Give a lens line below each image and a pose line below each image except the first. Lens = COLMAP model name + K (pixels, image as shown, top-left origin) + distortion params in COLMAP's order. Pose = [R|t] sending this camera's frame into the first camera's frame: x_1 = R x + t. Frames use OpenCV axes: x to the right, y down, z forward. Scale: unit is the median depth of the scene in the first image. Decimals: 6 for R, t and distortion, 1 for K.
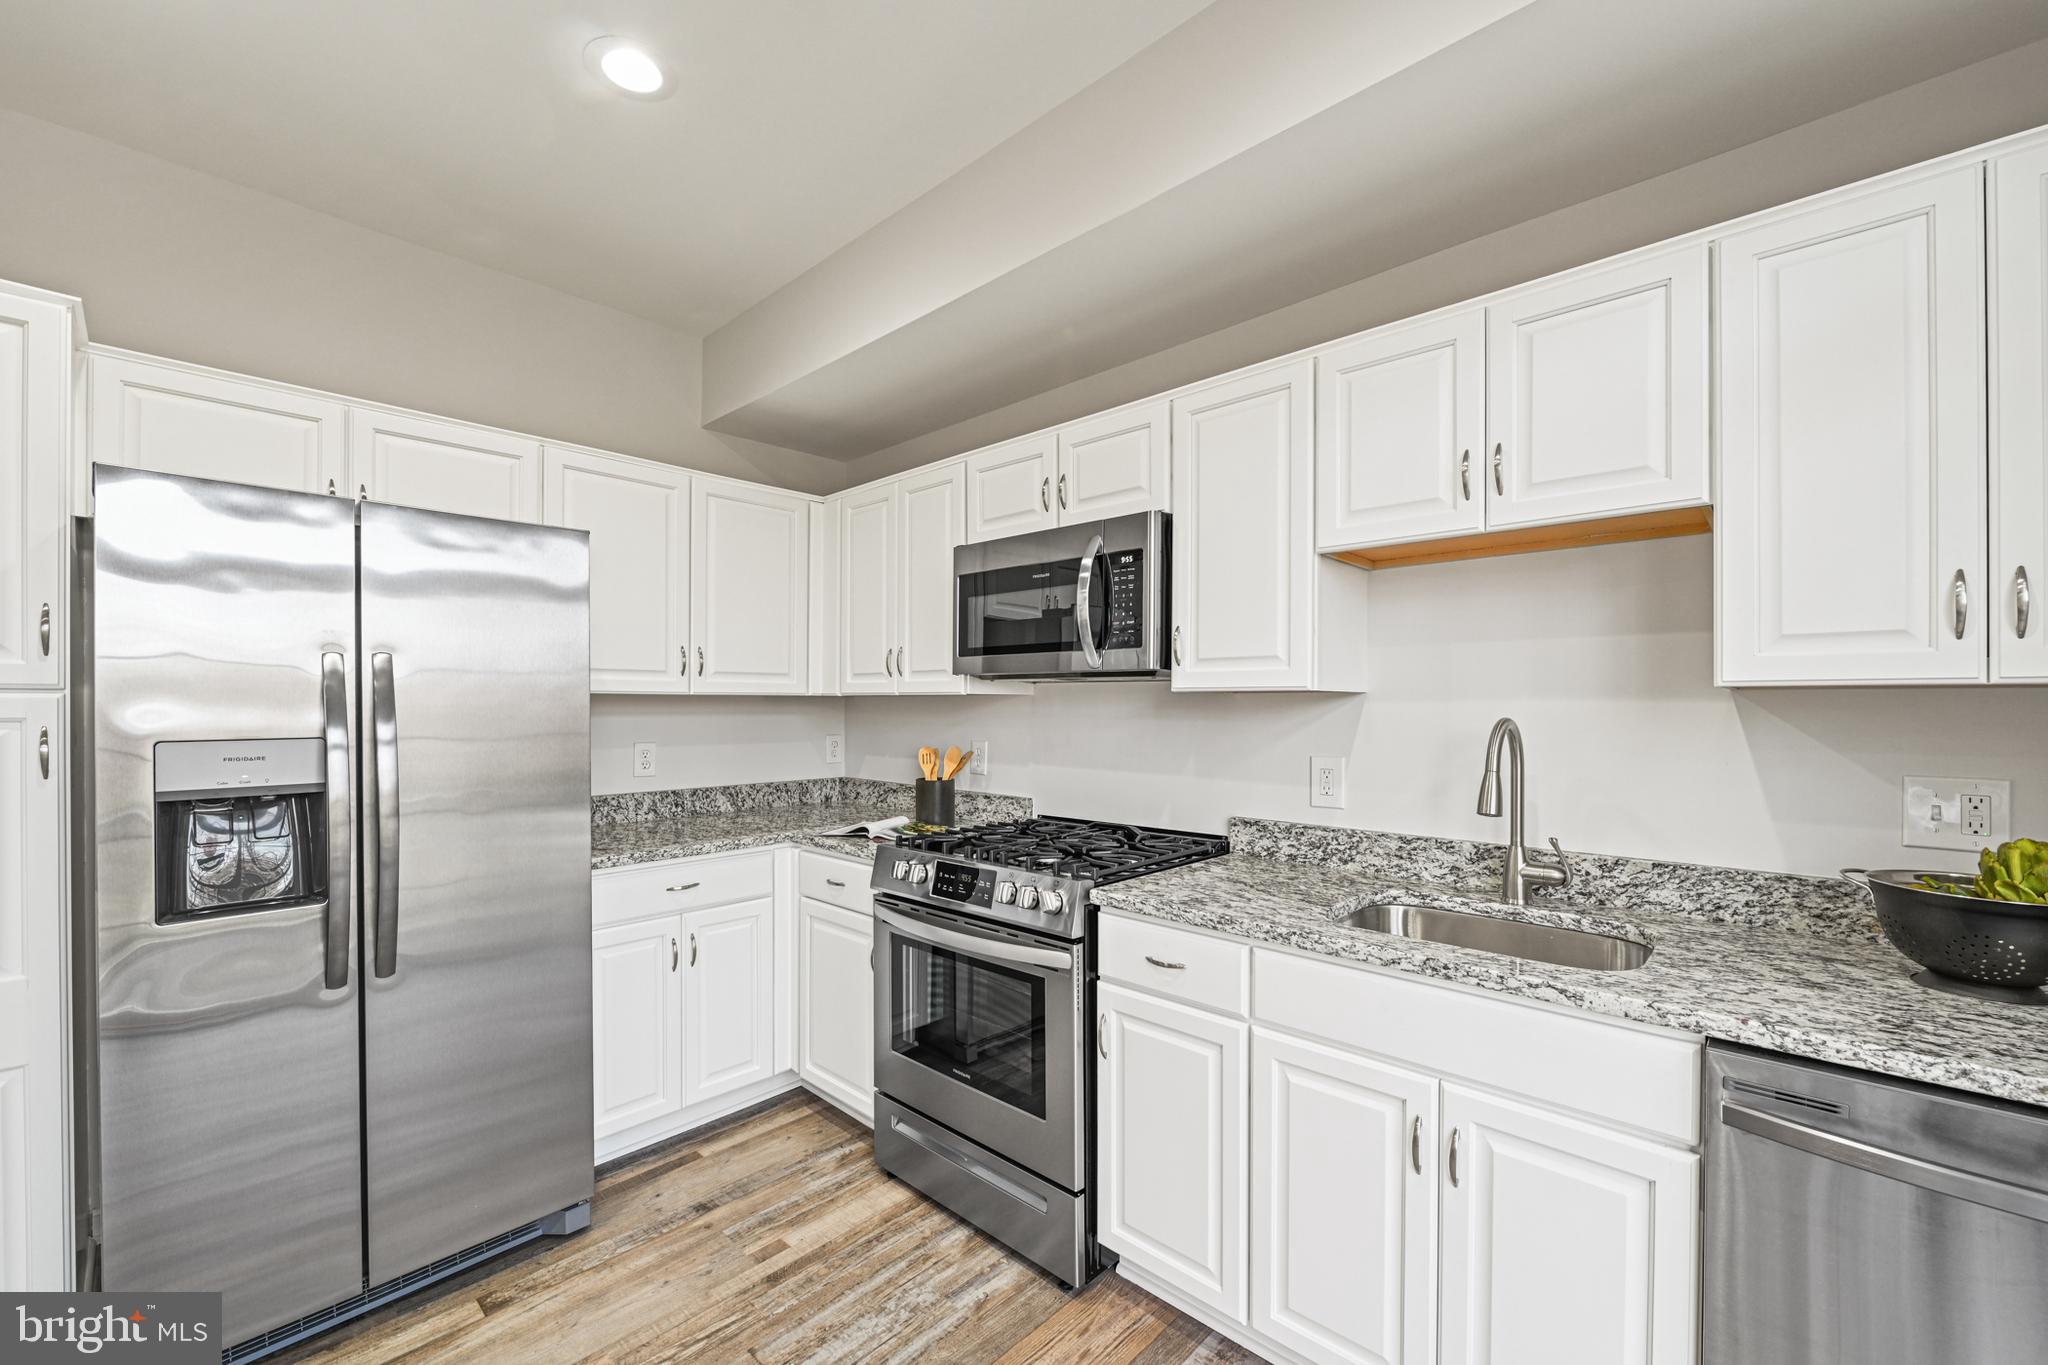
lens RADIAL K [[810.3, 0, 1034.2], [0, 810.3, 706.6], [0, 0, 1]] dist [-0.008658, -0.000388]
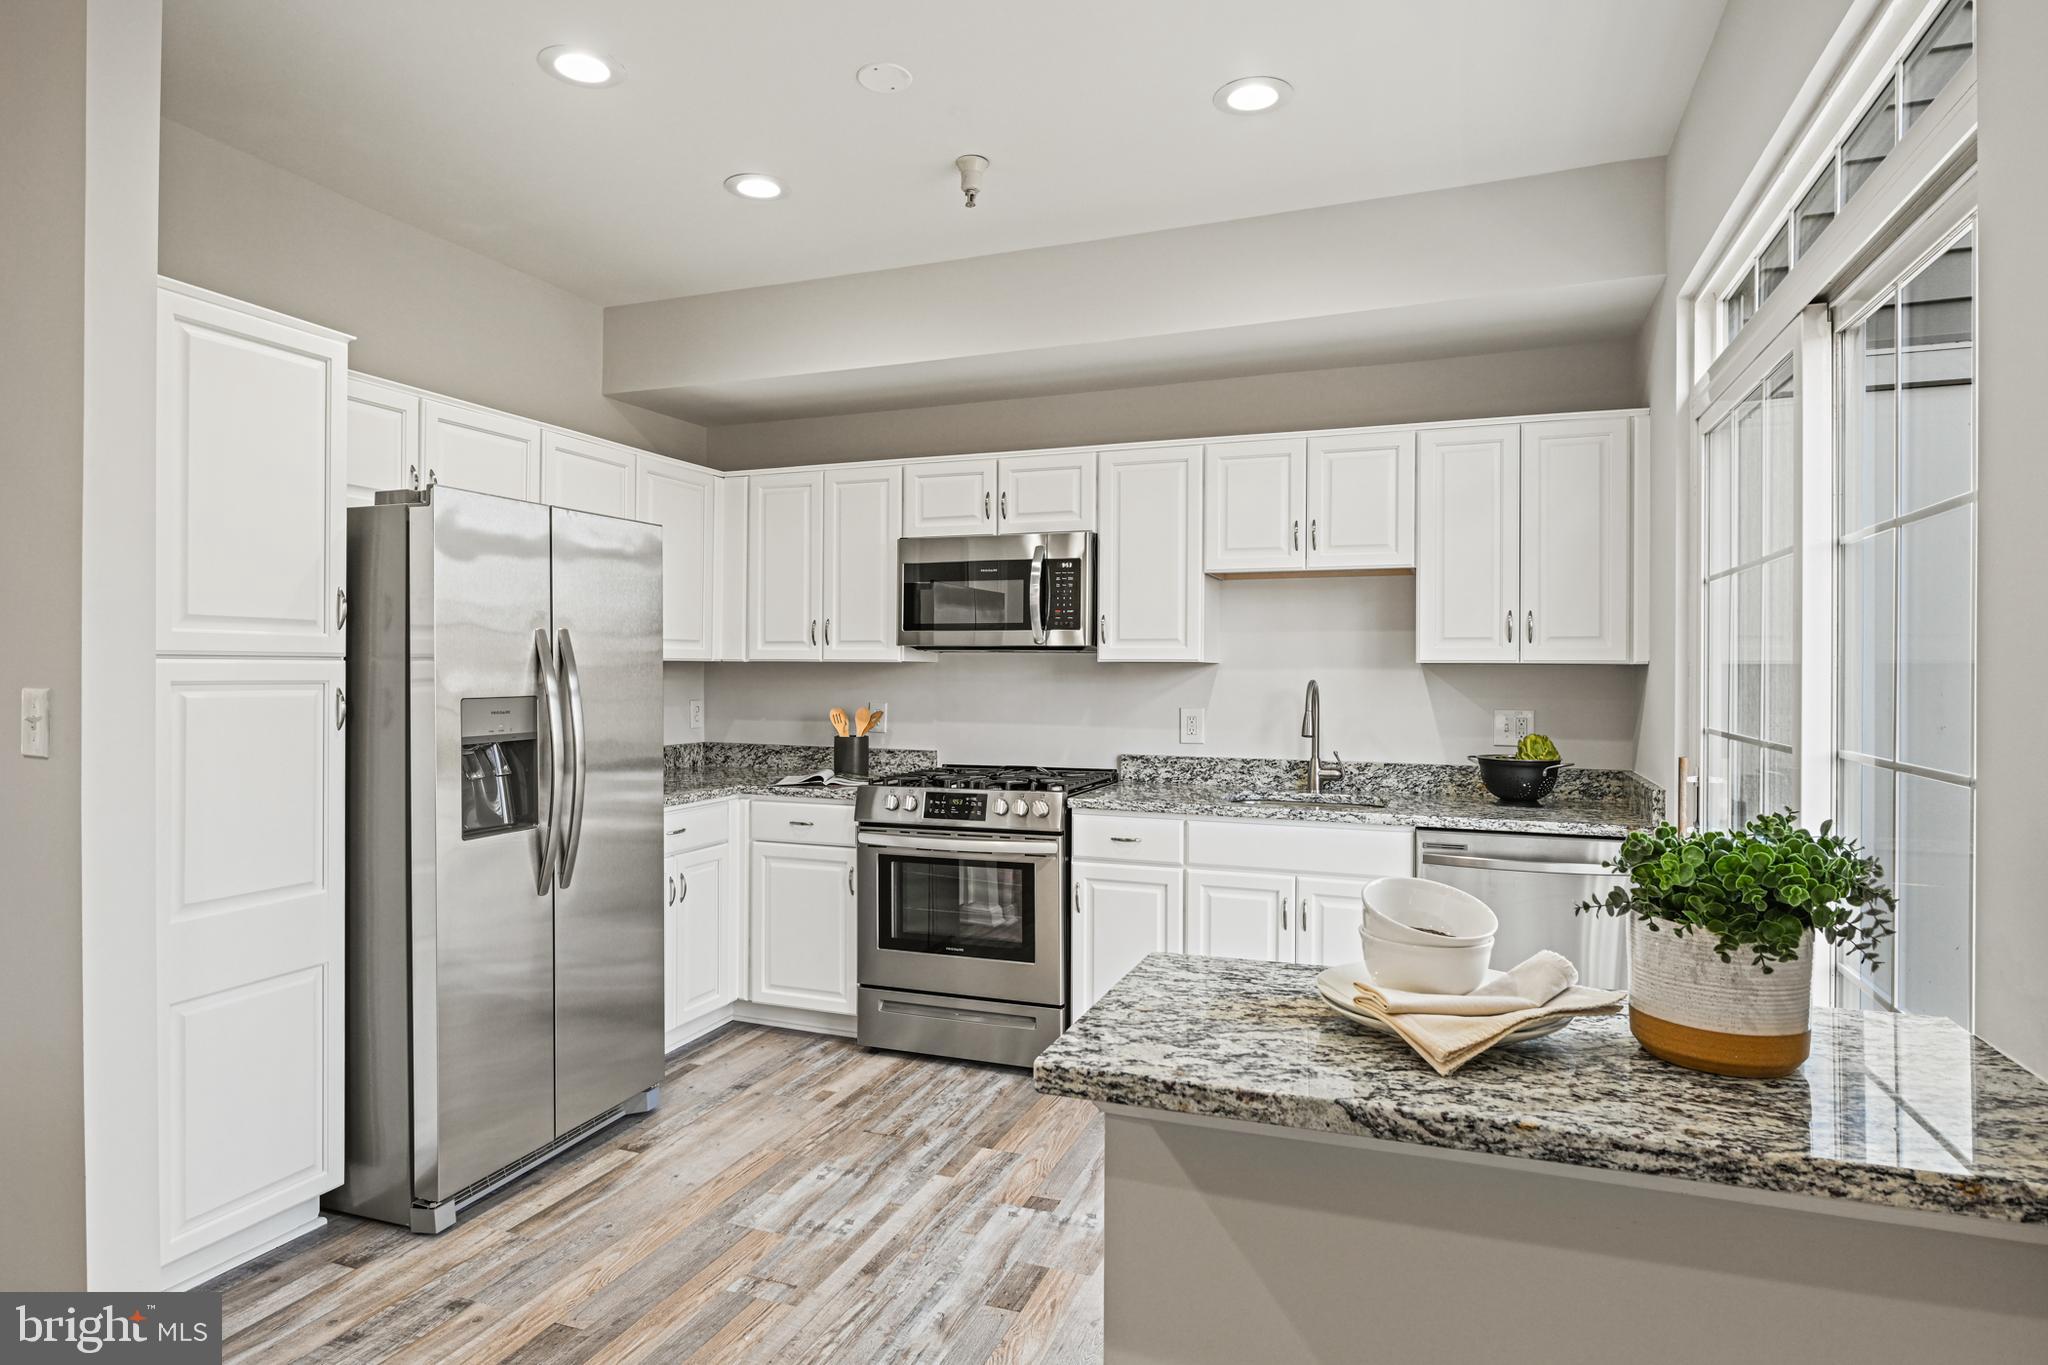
lens RADIAL K [[1112.6, 0, 1016.5], [0, 1112.6, 679.8], [0, 0, 1]] dist [-0.005345, 0.000321]
pose [[0.927708, -0.000609, 0.373306, -0.720011], [-0.002086, 0.999975, 0.006816, -0.000499], [-0.373301, -0.007102, 0.927683, -0.772360]]
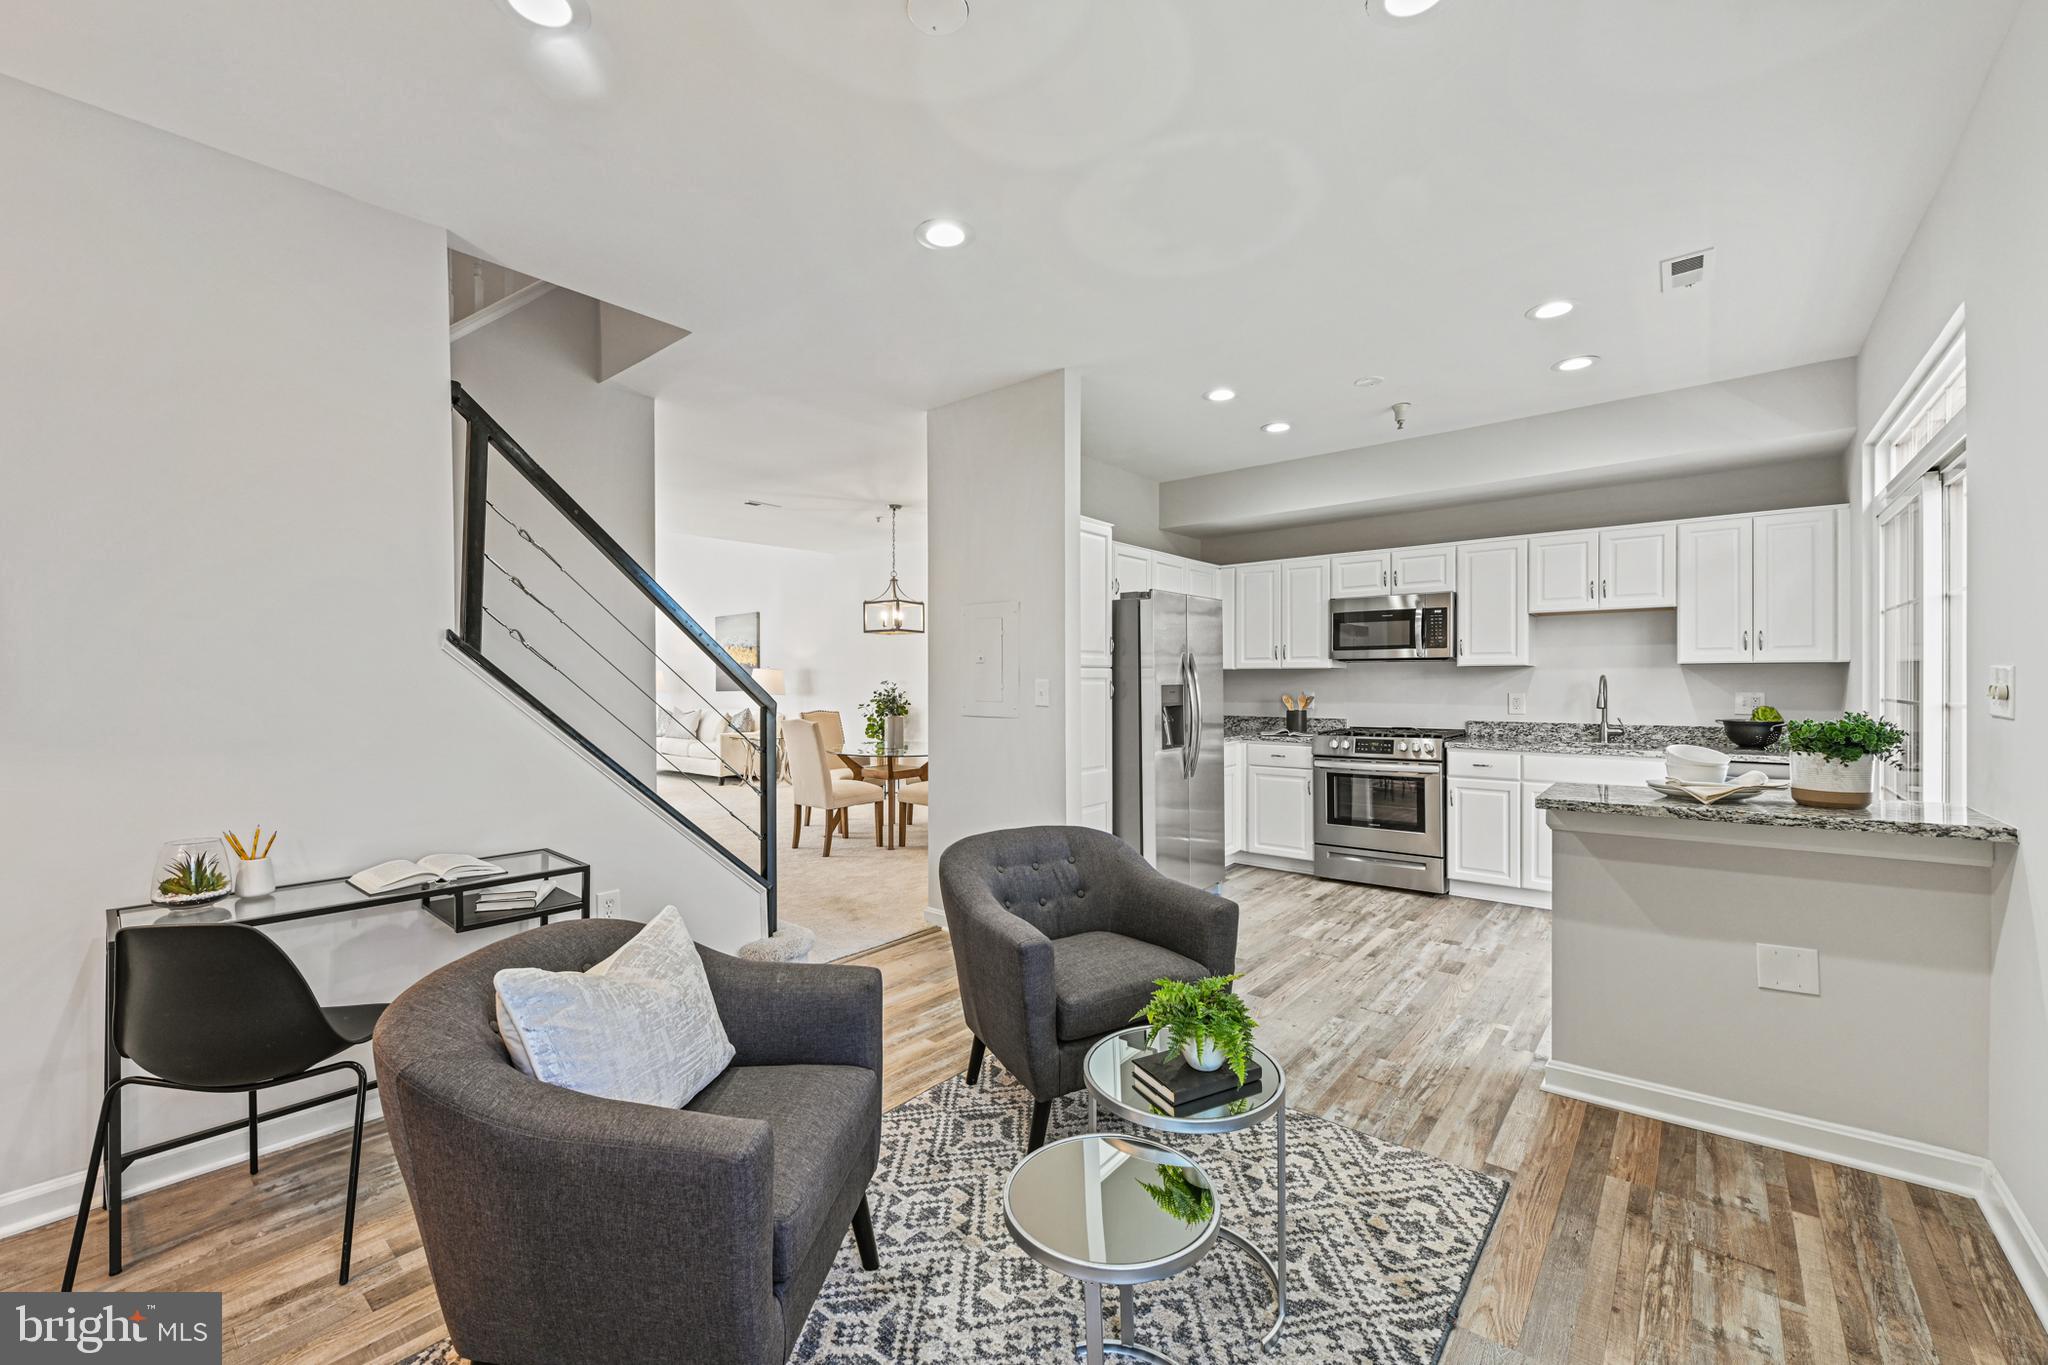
lens RADIAL K [[810.3, 0, 1018.7], [0, 810.3, 687.6], [0, 0, 1]] dist [-0.008658, -0.000388]
pose [[0.998447, -0.006693, 0.055301, -1.363862], [0.006354, 0.999960, 0.006317, 0.023669], [-0.055341, -0.005956, 0.998450, -1.436960]]
